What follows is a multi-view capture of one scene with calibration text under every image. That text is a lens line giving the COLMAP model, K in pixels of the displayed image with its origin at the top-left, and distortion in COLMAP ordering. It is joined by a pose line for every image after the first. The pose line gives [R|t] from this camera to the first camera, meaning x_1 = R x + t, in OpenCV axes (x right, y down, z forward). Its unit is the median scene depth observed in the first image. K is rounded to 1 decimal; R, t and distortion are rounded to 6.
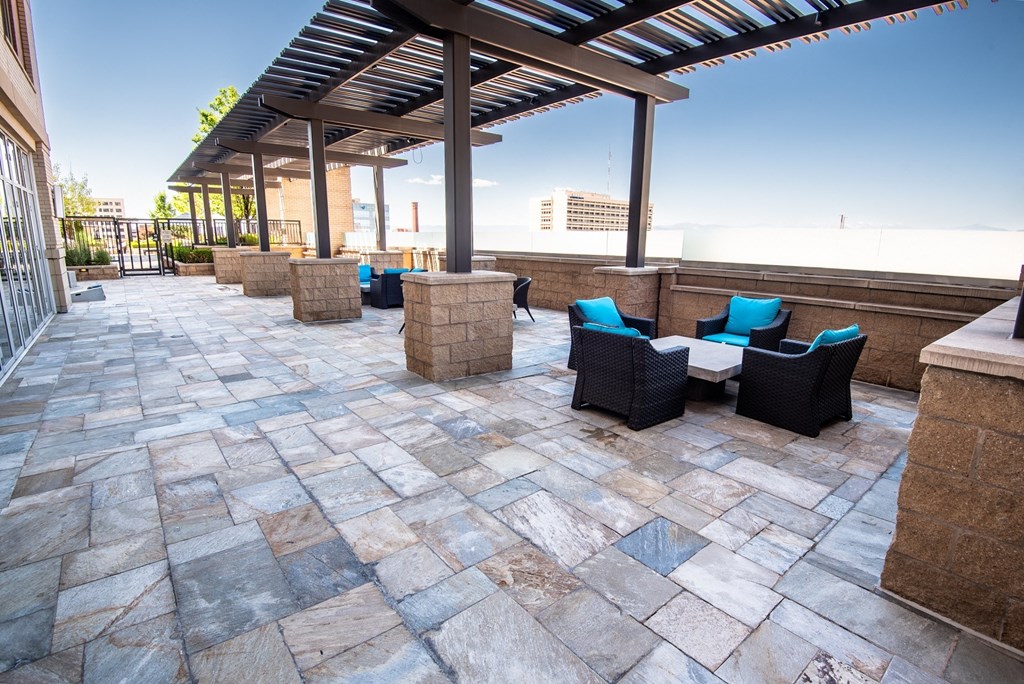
lens RADIAL K [[487.2, 0, 512.0], [0, 487.2, 342.0], [0, 0, 1]] dist [-0.023406, -0.000214]
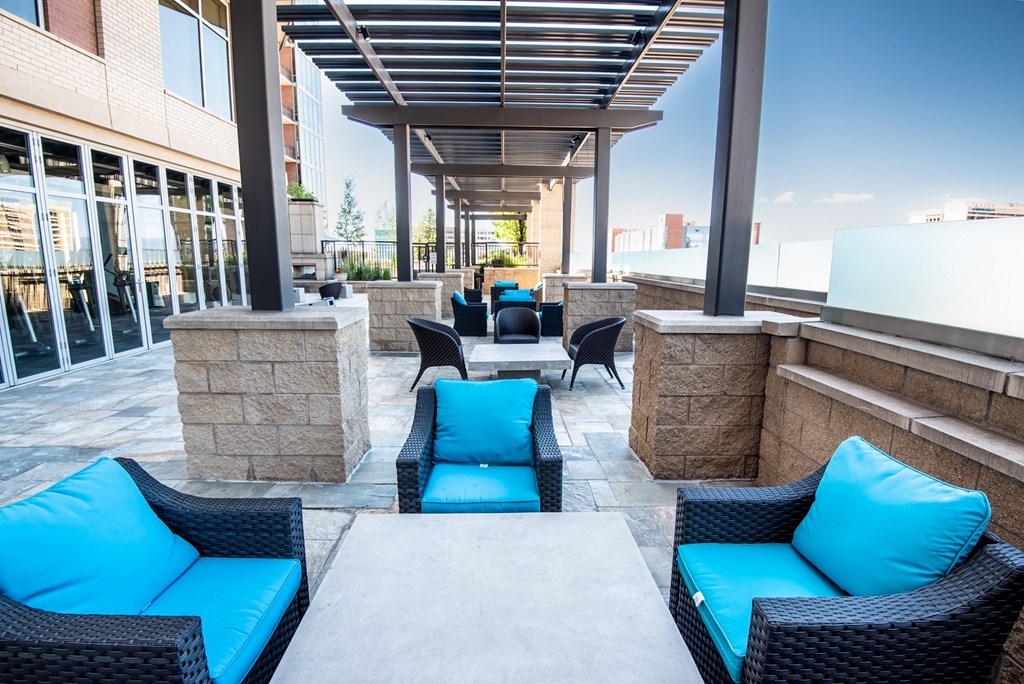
lens RADIAL K [[487.2, 0, 512.0], [0, 487.2, 342.0], [0, 0, 1]] dist [-0.023406, -0.000214]
pose [[0.793582, 0.096862, -0.600704, 0.391217], [-0.124315, 0.992234, -0.004236, -0.105825], [0.595628, 0.078039, 0.799460, 0.531043]]
